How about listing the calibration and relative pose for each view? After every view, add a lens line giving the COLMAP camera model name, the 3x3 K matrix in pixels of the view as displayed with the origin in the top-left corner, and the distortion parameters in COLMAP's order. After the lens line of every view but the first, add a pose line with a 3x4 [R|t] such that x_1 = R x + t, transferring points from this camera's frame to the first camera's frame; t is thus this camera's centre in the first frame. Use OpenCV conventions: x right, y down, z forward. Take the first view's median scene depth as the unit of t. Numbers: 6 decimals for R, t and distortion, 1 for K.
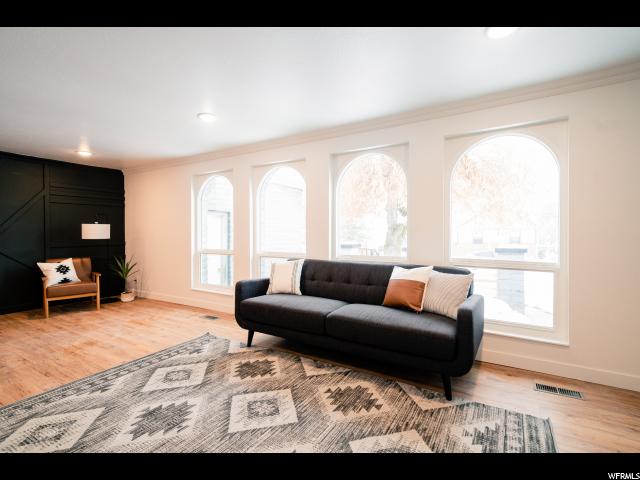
lens RADIAL K [[307.2, 0, 320.0], [0, 307.2, 240.0], [0, 0, 1]] dist [0.022314, 0.000106]
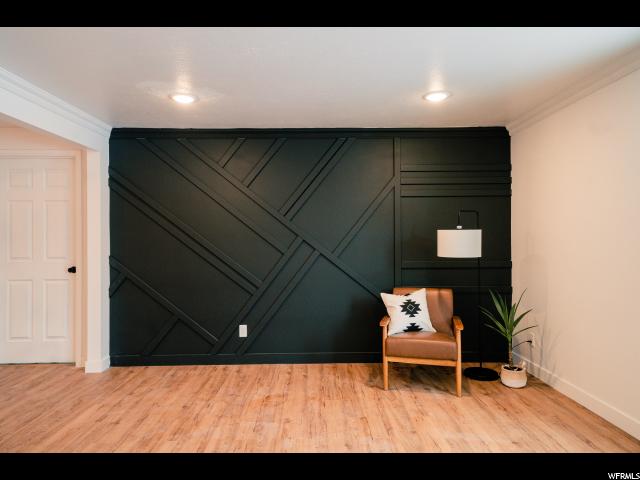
lens RADIAL K [[430.8, 0, 309.2], [0, 430.8, 233.1], [0, 0, 1]] dist [0.024213, 0.000885]
pose [[0.517951, -0.006914, -0.855382, -0.226571], [-0.019871, 0.999600, -0.020112, -0.027152], [0.855179, 0.027414, 0.517607, 0.413860]]
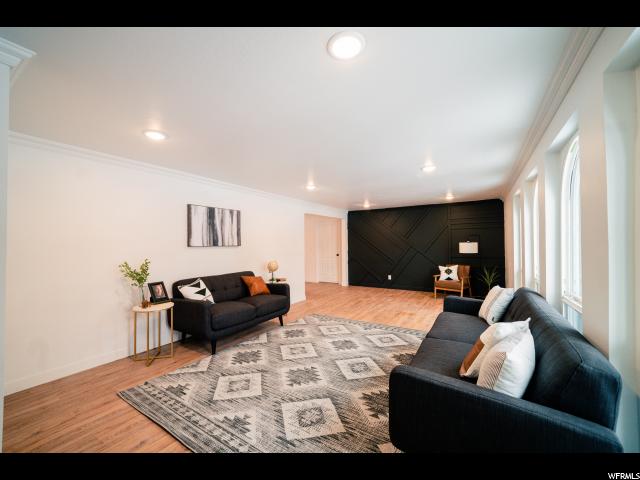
lens RADIAL K [[257.2, 0, 320.0], [0, 257.2, 240.0], [0, 0, 1]] dist [0.000178, -0.000042]
pose [[-0.004965, -0.008025, -0.999955, 0.505972], [-0.018604, 0.999795, -0.007931, -0.044538], [0.999815, 0.018564, -0.005113, 0.348059]]
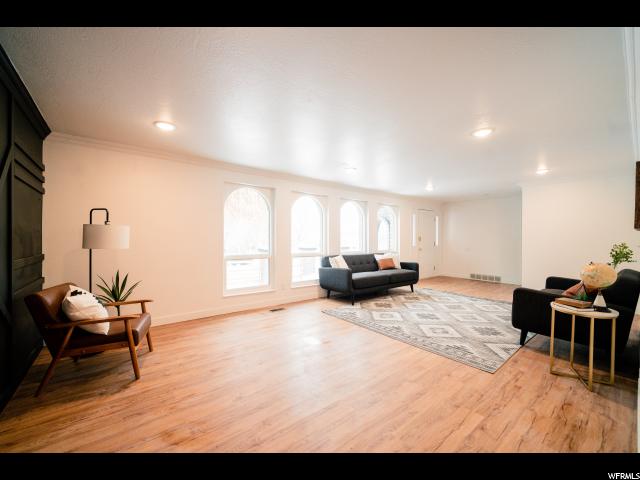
lens RADIAL K [[257.2, 0, 320.0], [0, 257.2, 240.0], [0, 0, 1]] dist [0.000178, -0.000042]
pose [[0.345575, -0.002504, 0.938388, -1.133220], [0.010785, 0.999941, -0.001304, -0.018182], [-0.938329, 0.010571, 0.345582, 0.453008]]
